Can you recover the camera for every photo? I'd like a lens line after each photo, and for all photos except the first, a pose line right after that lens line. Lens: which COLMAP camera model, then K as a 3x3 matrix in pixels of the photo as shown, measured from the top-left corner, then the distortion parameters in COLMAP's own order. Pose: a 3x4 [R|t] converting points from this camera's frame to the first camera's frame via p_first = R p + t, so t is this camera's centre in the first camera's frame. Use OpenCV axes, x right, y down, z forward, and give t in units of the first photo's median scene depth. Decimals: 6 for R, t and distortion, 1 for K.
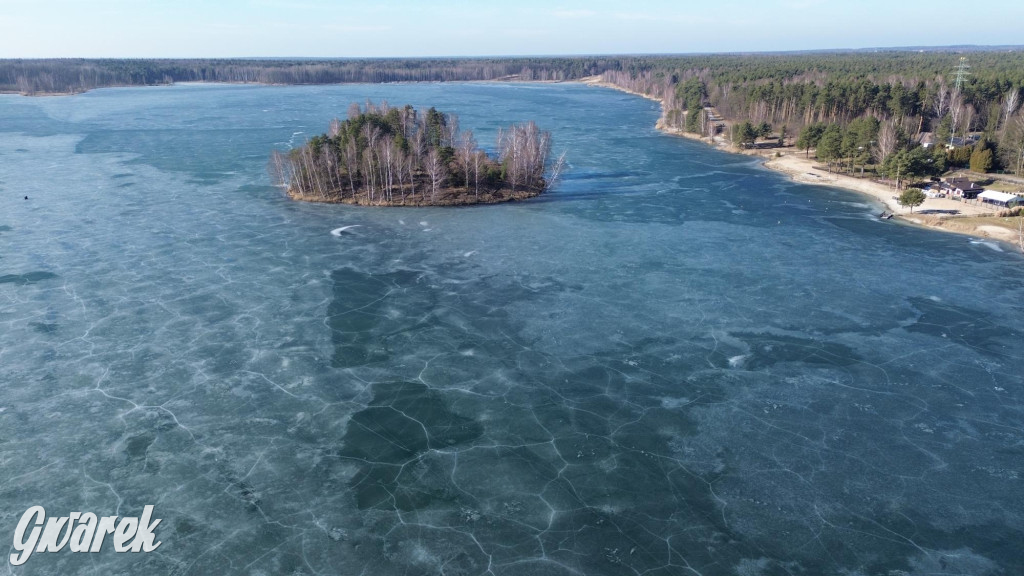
lens RADIAL K [[723.9, 0, 515.7], [0, 723.9, 286.9], [0, 0, 1]] dist [0.076273, -0.068991]
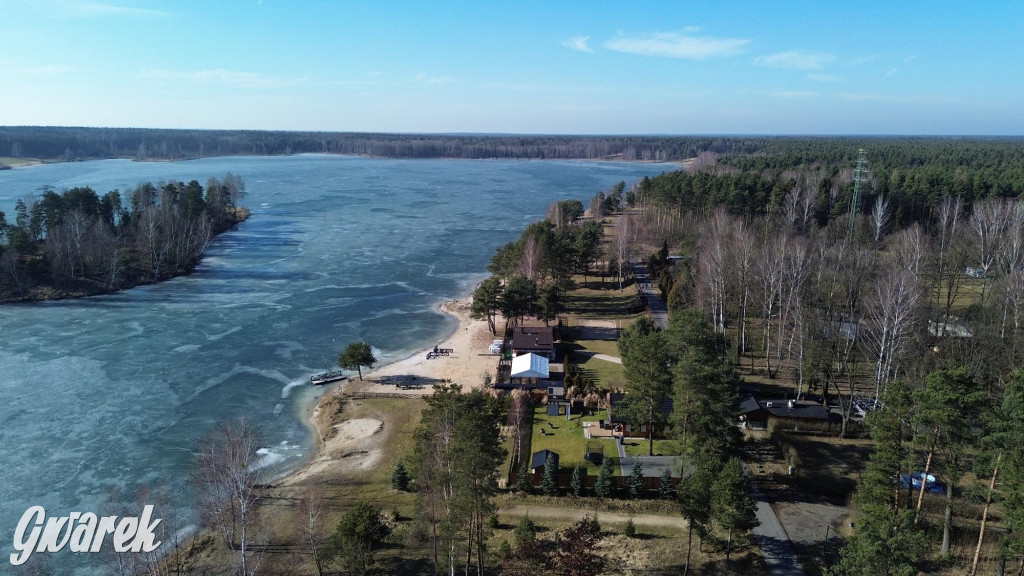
lens RADIAL K [[723.9, 0, 513.0], [0, 723.9, 285.0], [0, 0, 1]] dist [0.076273, -0.068991]
pose [[0.960159, 0.076481, -0.268786, 0.138479], [-0.103358, 0.990807, -0.087290, -0.022974], [0.259639, 0.111593, 0.959237, 0.068397]]
